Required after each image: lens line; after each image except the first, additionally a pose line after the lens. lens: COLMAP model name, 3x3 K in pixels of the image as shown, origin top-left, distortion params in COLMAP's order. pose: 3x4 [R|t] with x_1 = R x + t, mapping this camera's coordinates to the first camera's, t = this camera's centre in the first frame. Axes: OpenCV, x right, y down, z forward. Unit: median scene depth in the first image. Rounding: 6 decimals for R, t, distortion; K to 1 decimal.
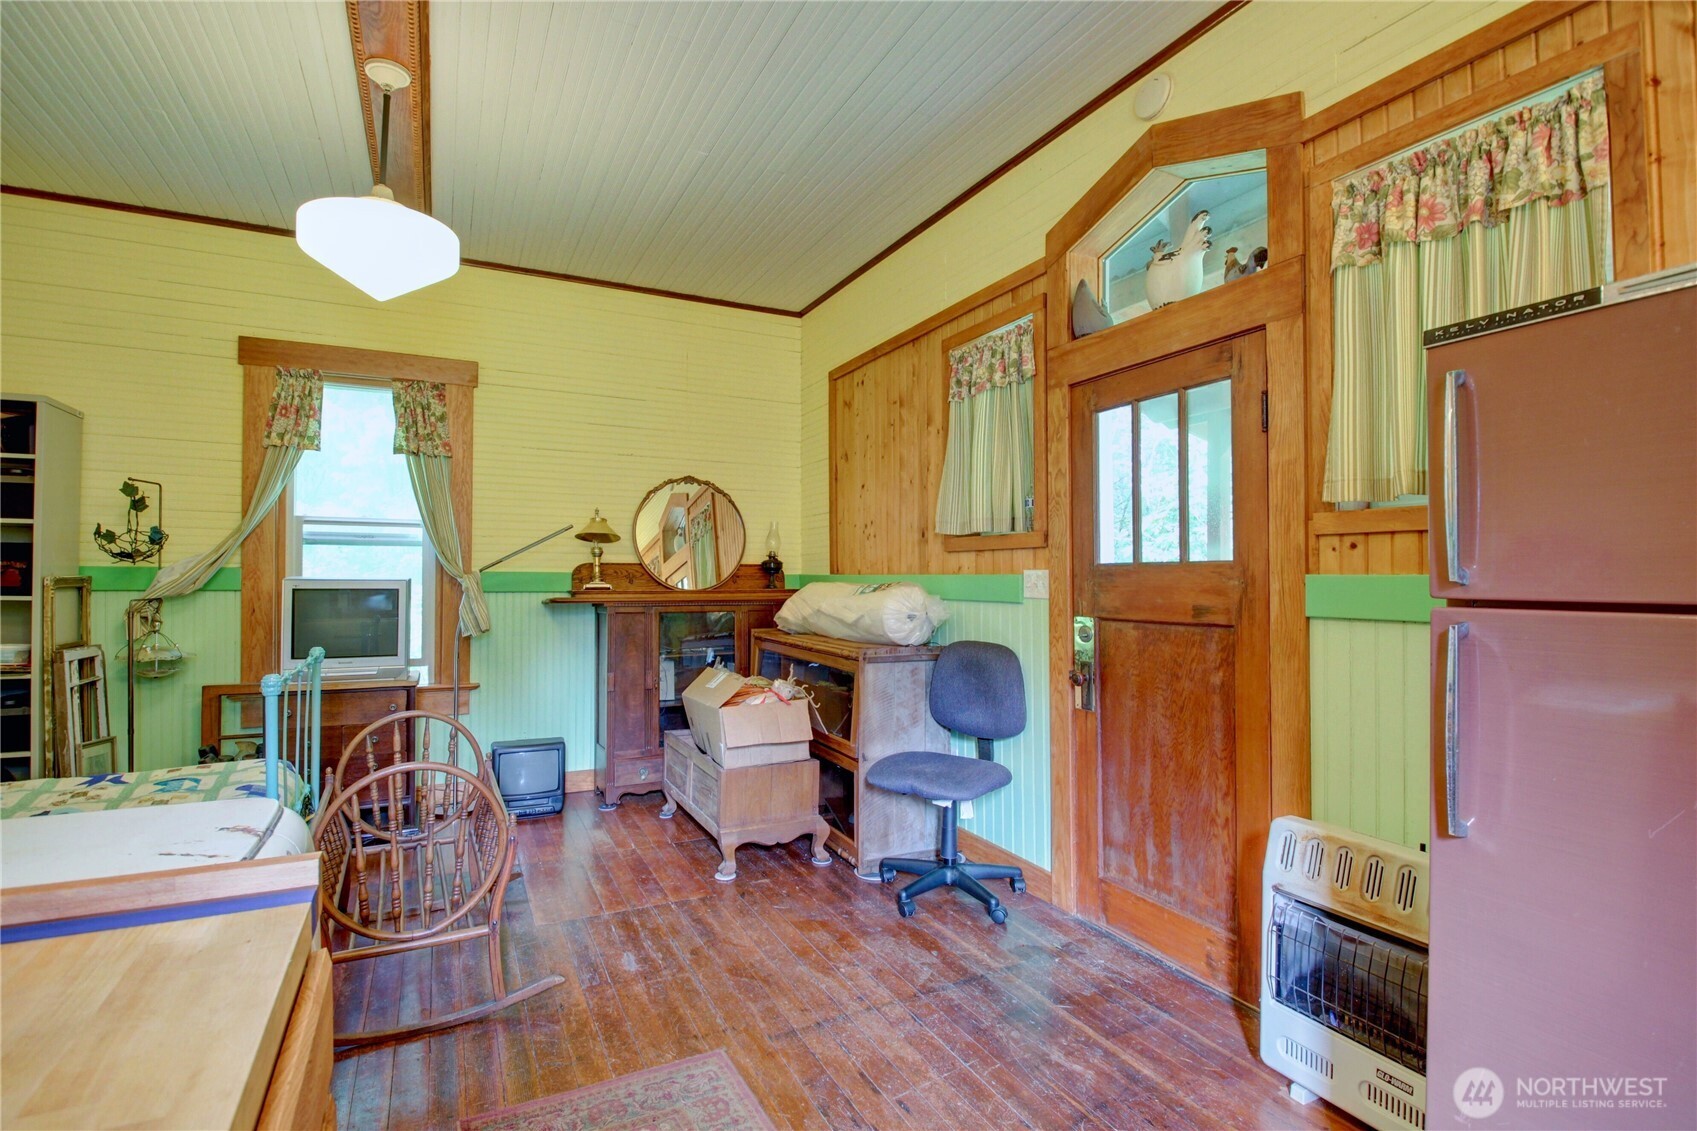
lens RADIAL K [[786.0, 0, 839.1], [0, 786.0, 569.5], [0, 0, 1]] dist [0.001139, -0.018099]
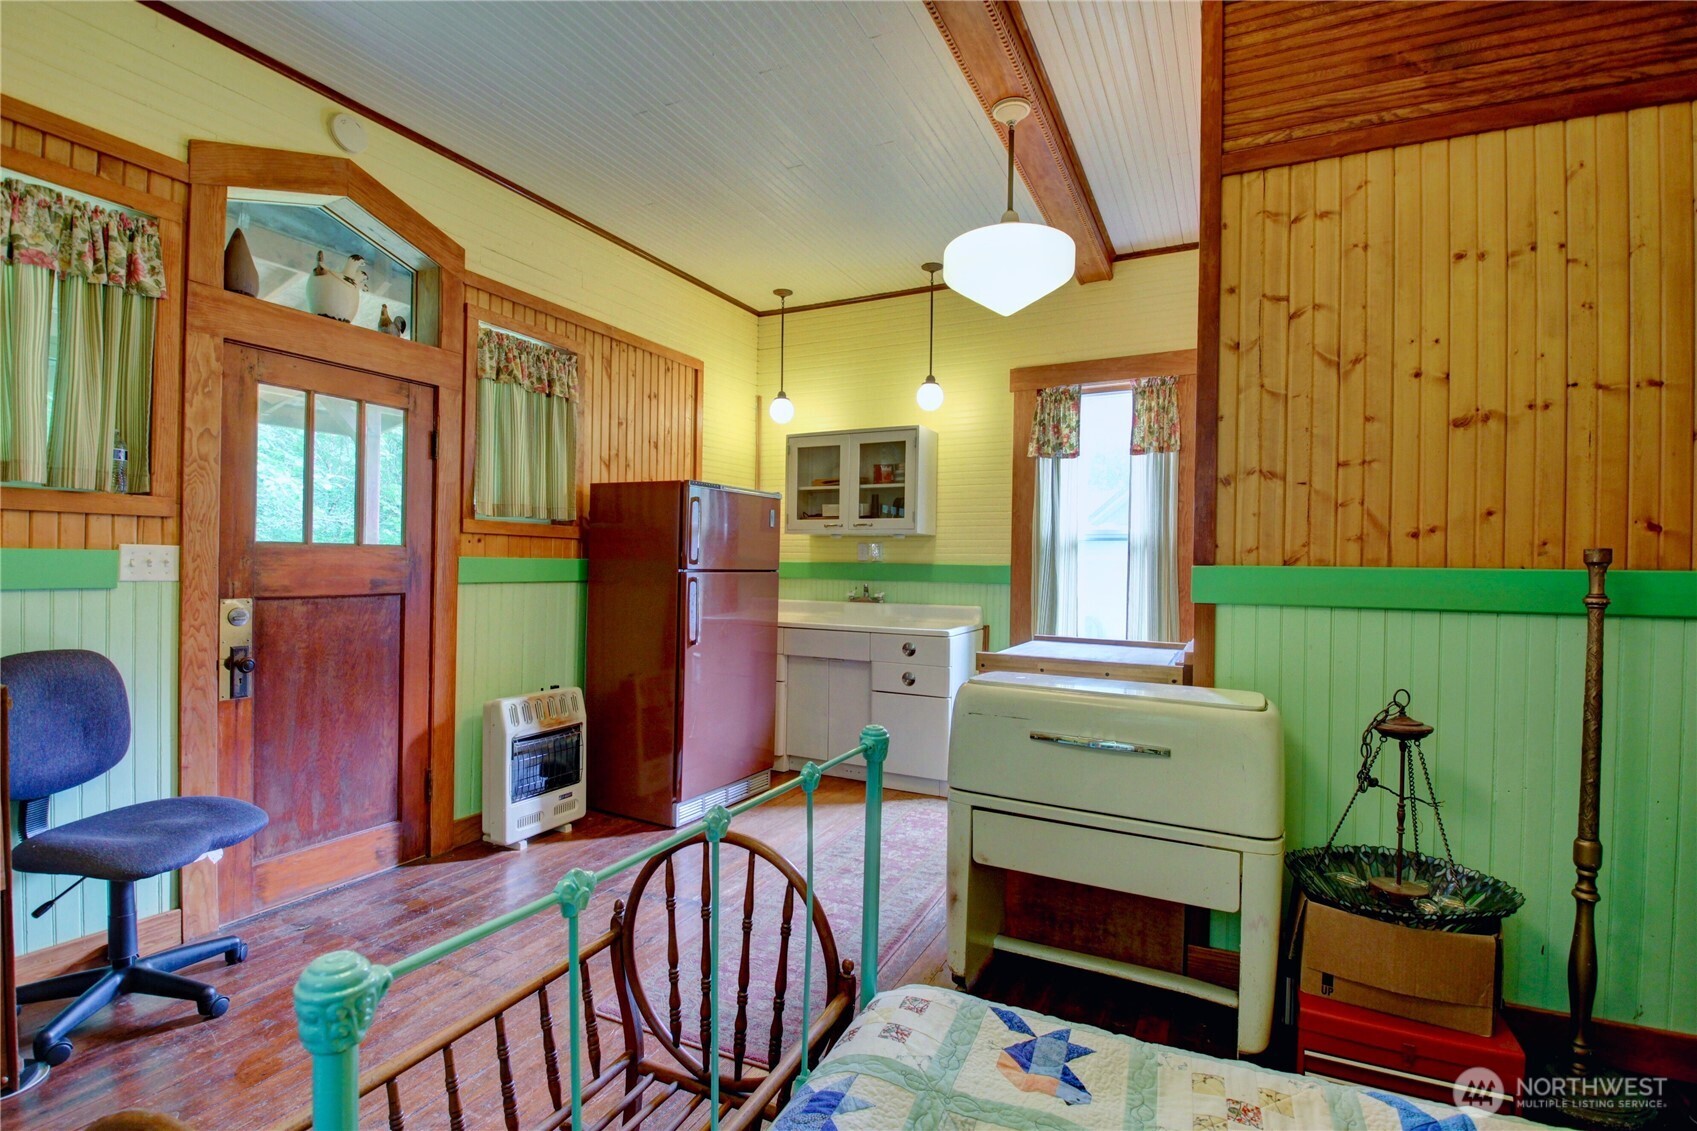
lens RADIAL K [[786.0, 0, 845.1], [0, 786.0, 563.6], [0, 0, 1]] dist [0.001139, -0.018099]
pose [[-0.597123, -0.015061, 0.802008, -0.945815], [-0.026768, 0.999641, -0.001158, 0.001138], [-0.801703, -0.022160, -0.597312, 1.085489]]
